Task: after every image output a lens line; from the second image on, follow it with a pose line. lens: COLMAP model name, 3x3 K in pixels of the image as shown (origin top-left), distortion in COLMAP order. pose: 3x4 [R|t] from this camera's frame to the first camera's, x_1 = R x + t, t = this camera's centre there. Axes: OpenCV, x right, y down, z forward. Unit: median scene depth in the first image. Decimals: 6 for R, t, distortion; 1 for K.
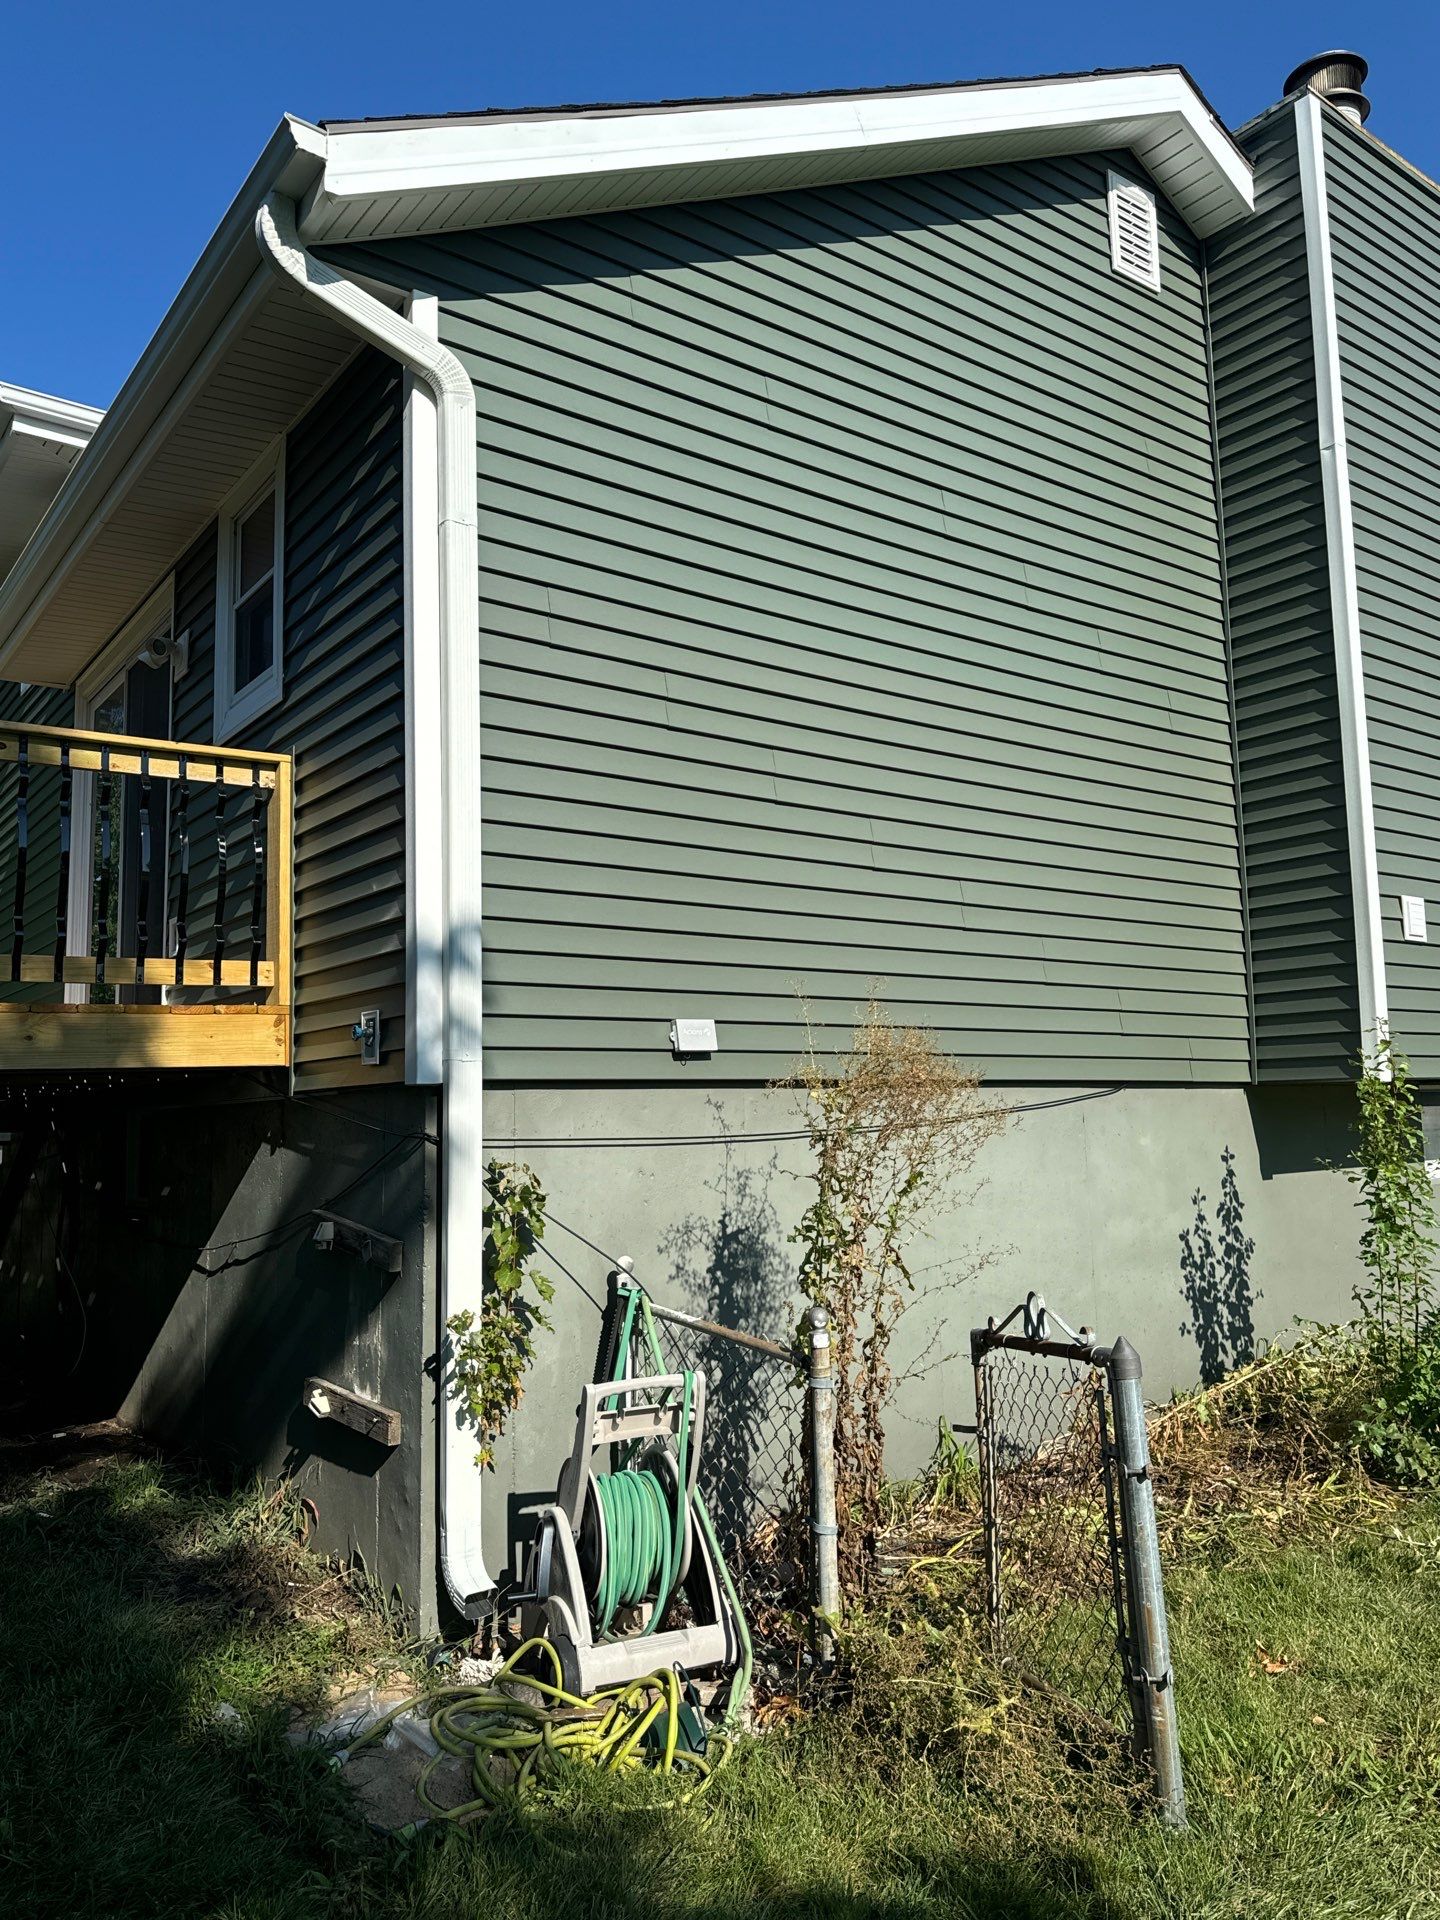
lens RADIAL K [[1414.3, 0, 737.9], [0, 1414.3, 950.9], [0, 0, 1]] dist [0.098030, -0.118682]
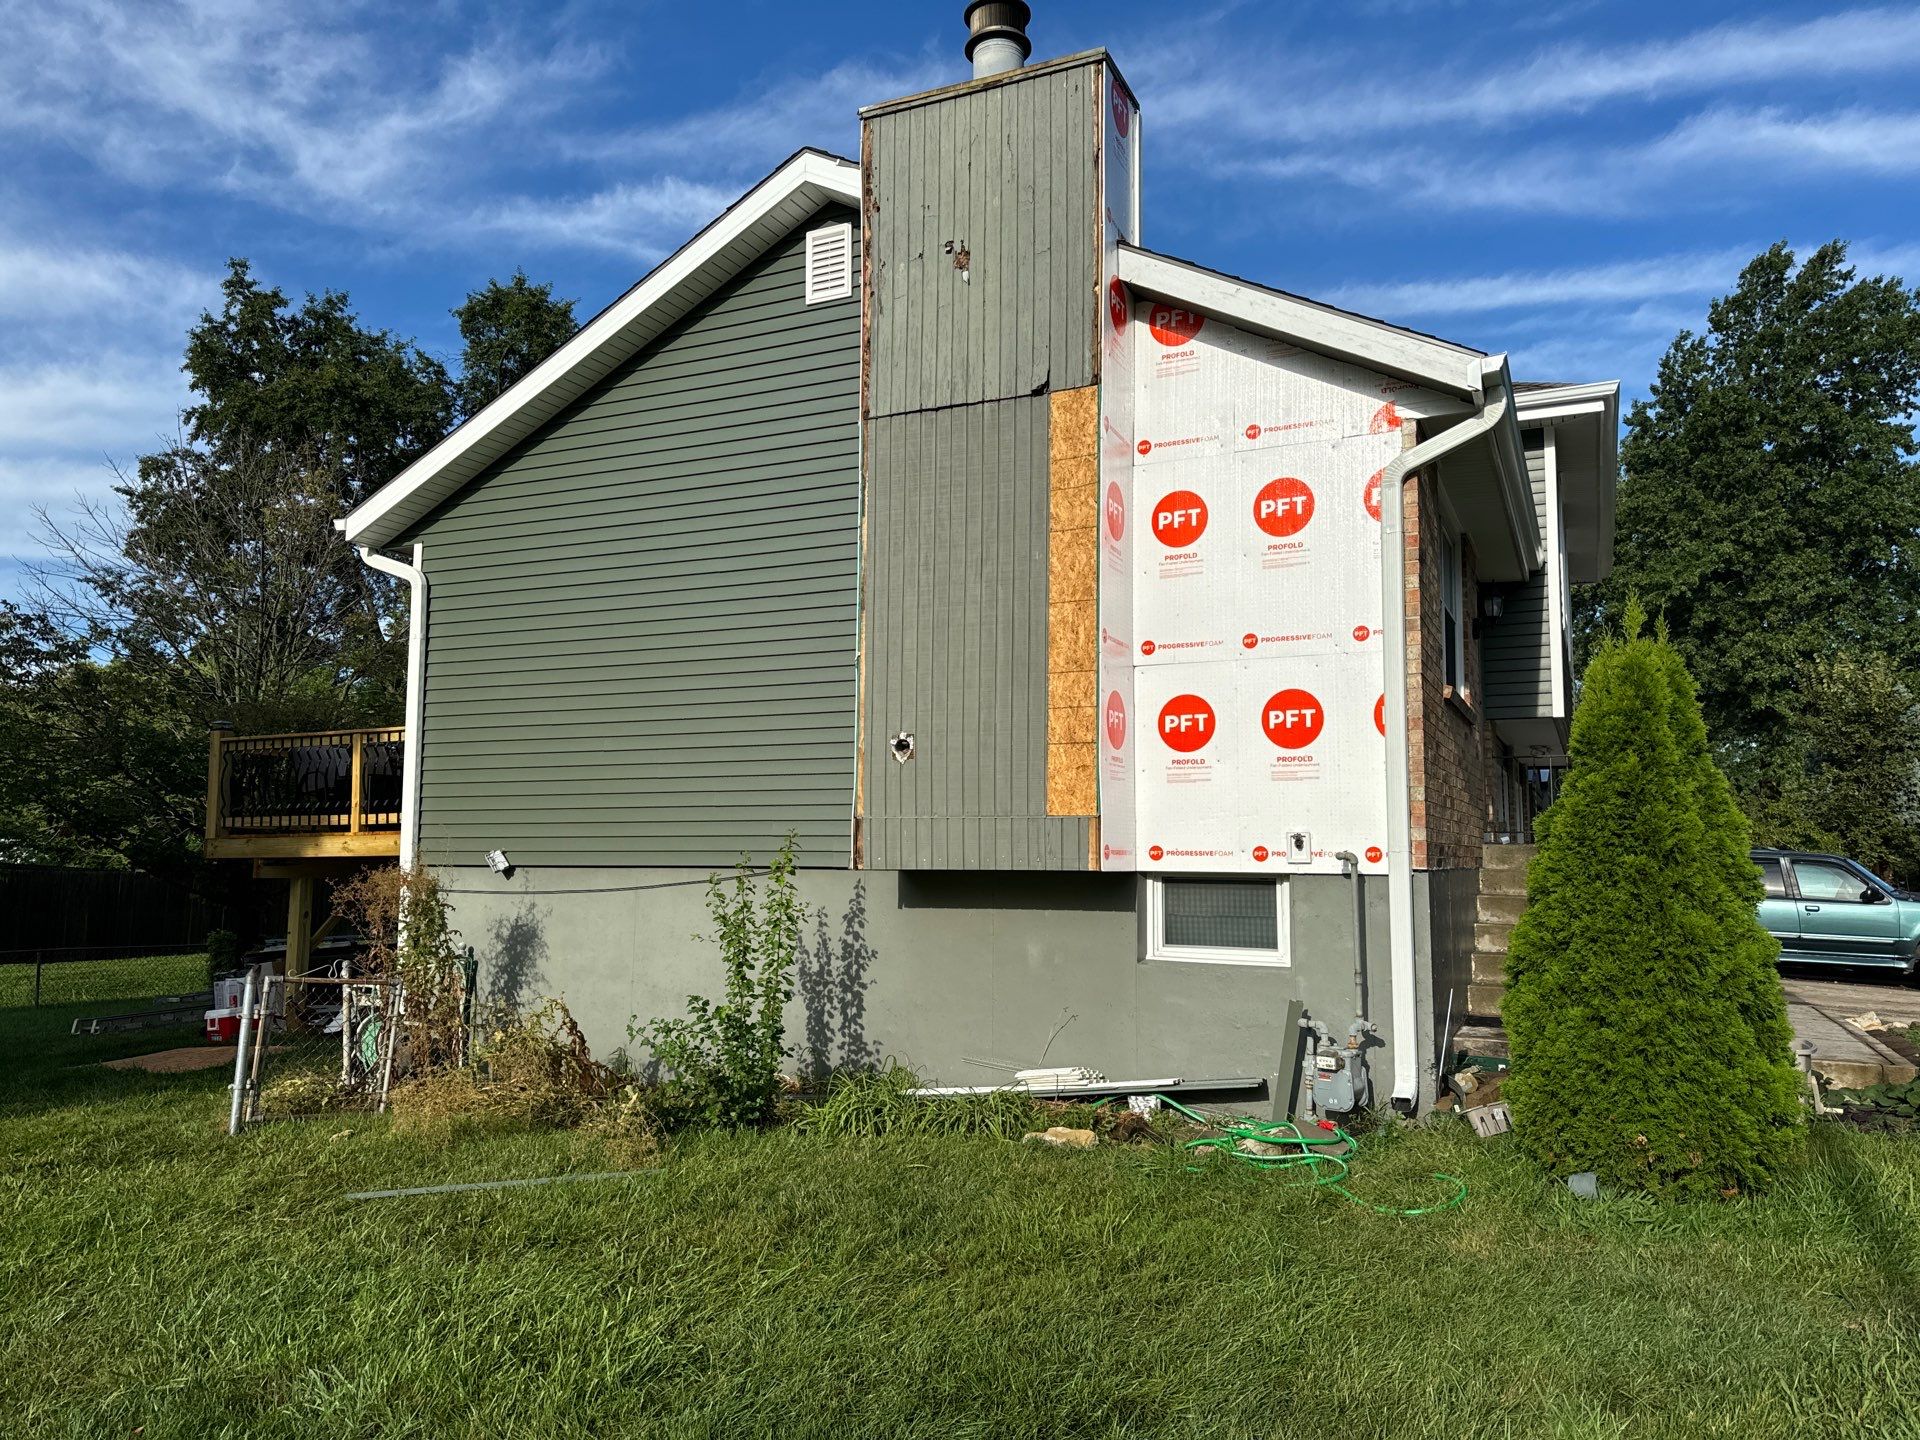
lens RADIAL K [[1317.7, 0, 944.7], [0, 1317.7, 735.4], [0, 0, 1]] dist [0.076326, -0.047956]
pose [[0.467312, -0.054345, -0.882421, 2.036210], [0.088798, 0.995947, -0.014311, -0.016685], [0.879622, -0.071669, 0.470243, 0.642612]]
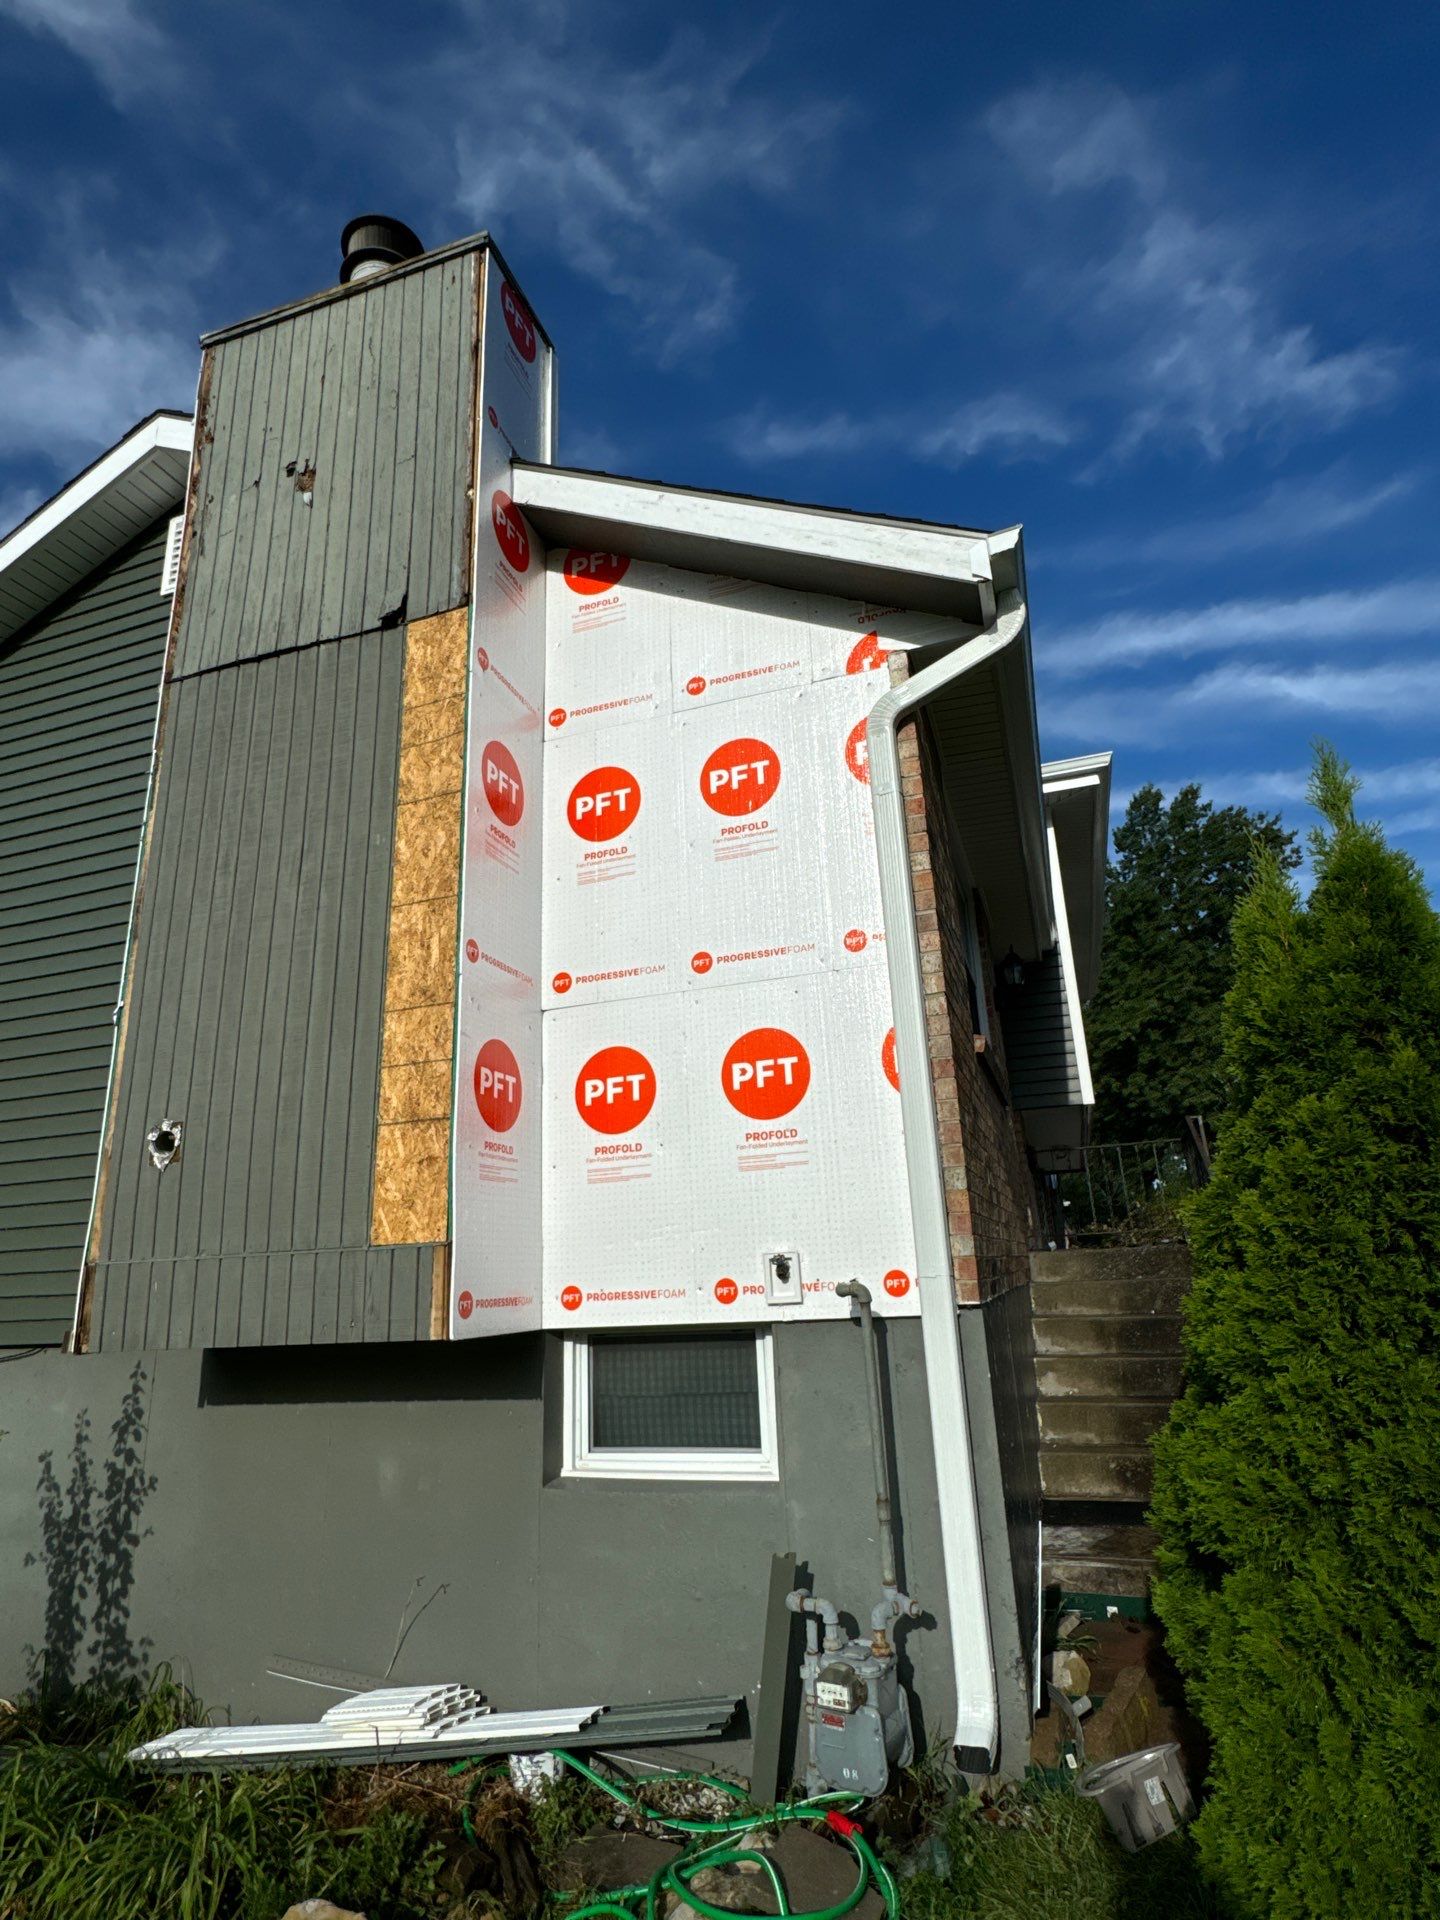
lens RADIAL K [[1012.0, 0, 720.6], [0, 1012.0, 970.4], [0, 0, 1]] dist [0.000482, -0.001478]
pose [[0.573943, -0.238326, -0.783448, 1.483801], [0.130223, 0.971101, -0.200011, 0.050018], [0.808475, 0.012771, 0.588392, 1.228344]]
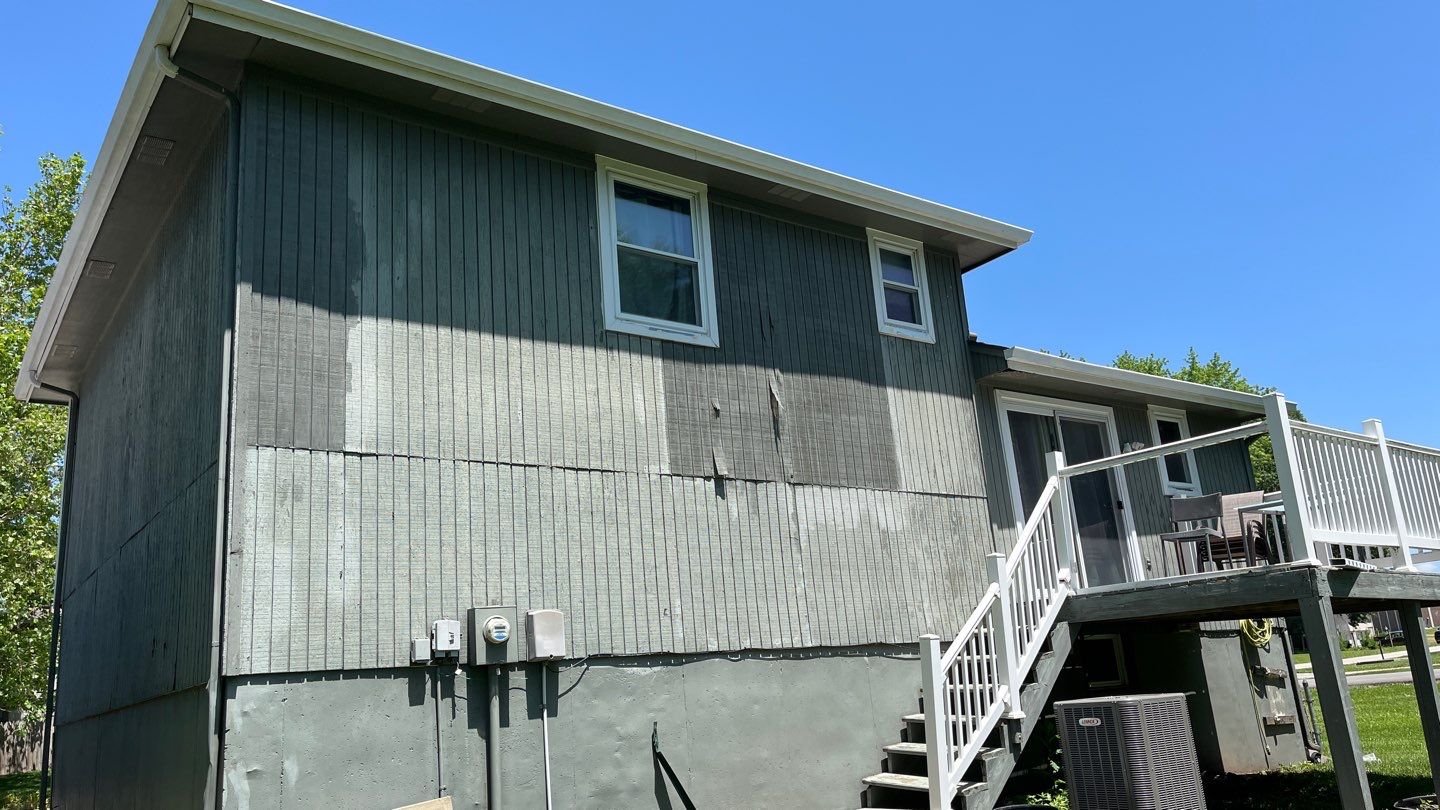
lens RADIAL K [[1093.8, 0, 725.2], [0, 1093.8, 418.2], [0, 0, 1]] dist [0.062702, -0.084506]
pose [[0.013186, 0.280884, 0.959651, -2.886221], [-0.042388, 0.959029, -0.280119, 0.395103], [-0.999014, -0.036984, 0.024552, 2.146788]]
